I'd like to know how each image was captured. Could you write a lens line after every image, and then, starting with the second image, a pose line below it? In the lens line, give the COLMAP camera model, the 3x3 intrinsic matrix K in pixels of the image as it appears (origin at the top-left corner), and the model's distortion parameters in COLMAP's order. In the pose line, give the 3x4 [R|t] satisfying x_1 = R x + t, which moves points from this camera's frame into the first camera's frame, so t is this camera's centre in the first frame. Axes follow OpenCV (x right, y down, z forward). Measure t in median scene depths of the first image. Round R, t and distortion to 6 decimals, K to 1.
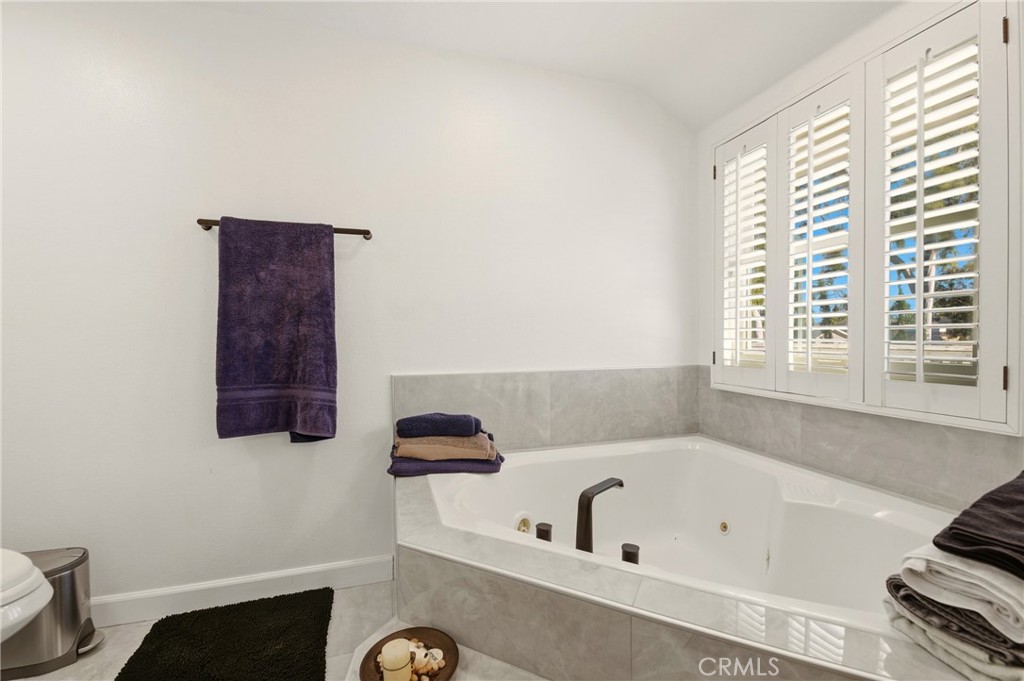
lens RADIAL K [[422.9, 0, 512.0], [0, 422.9, 340.5], [0, 0, 1]] dist [0.027743, -0.011591]
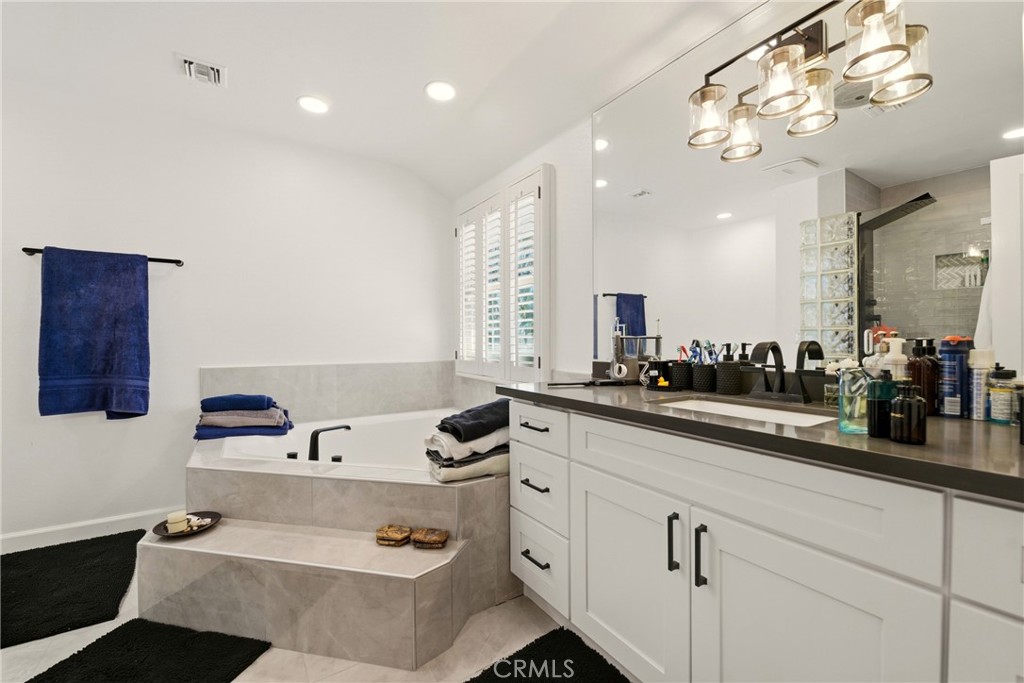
lens RADIAL K [[422.9, 0, 512.0], [0, 422.9, 341.5], [0, 0, 1]] dist [0.027743, -0.011591]
pose [[0.962512, 0.006222, 0.271168, 0.320438], [-0.004717, 0.999970, -0.006202, 0.001675], [-0.271198, 0.004691, 0.962512, -0.611187]]
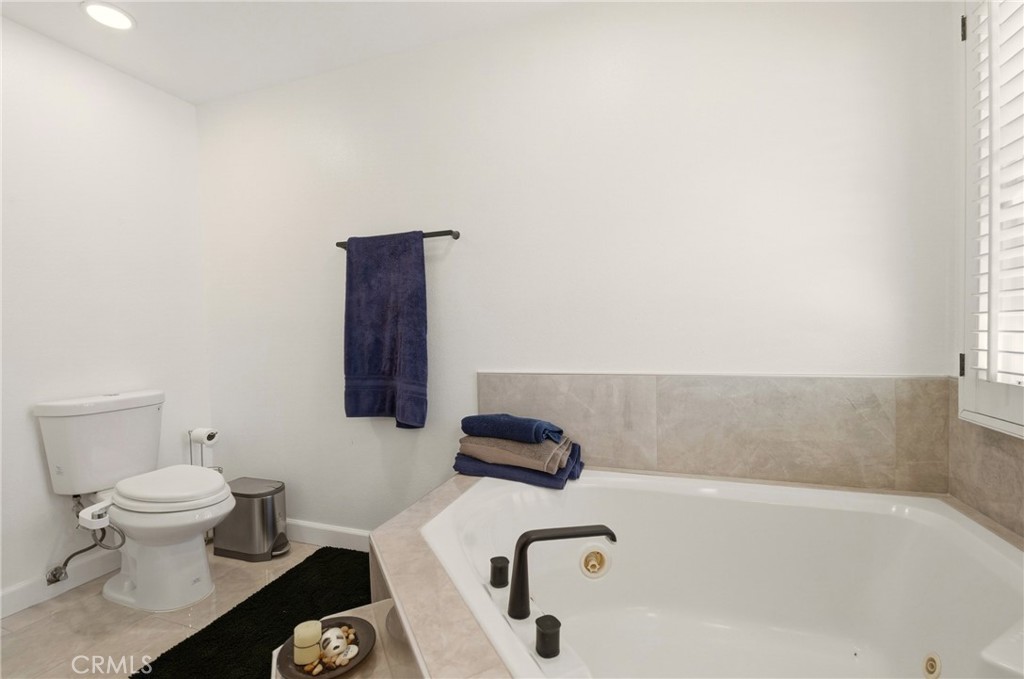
lens RADIAL K [[442.1, 0, 511.2], [0, 442.1, 345.0], [0, 0, 1]] dist [0.012655, -0.000277]
pose [[0.804339, 0.005600, -0.594145, 0.431383], [0.011058, 0.999641, 0.024392, -0.006802], [0.594068, -0.026189, 0.803988, 0.227955]]
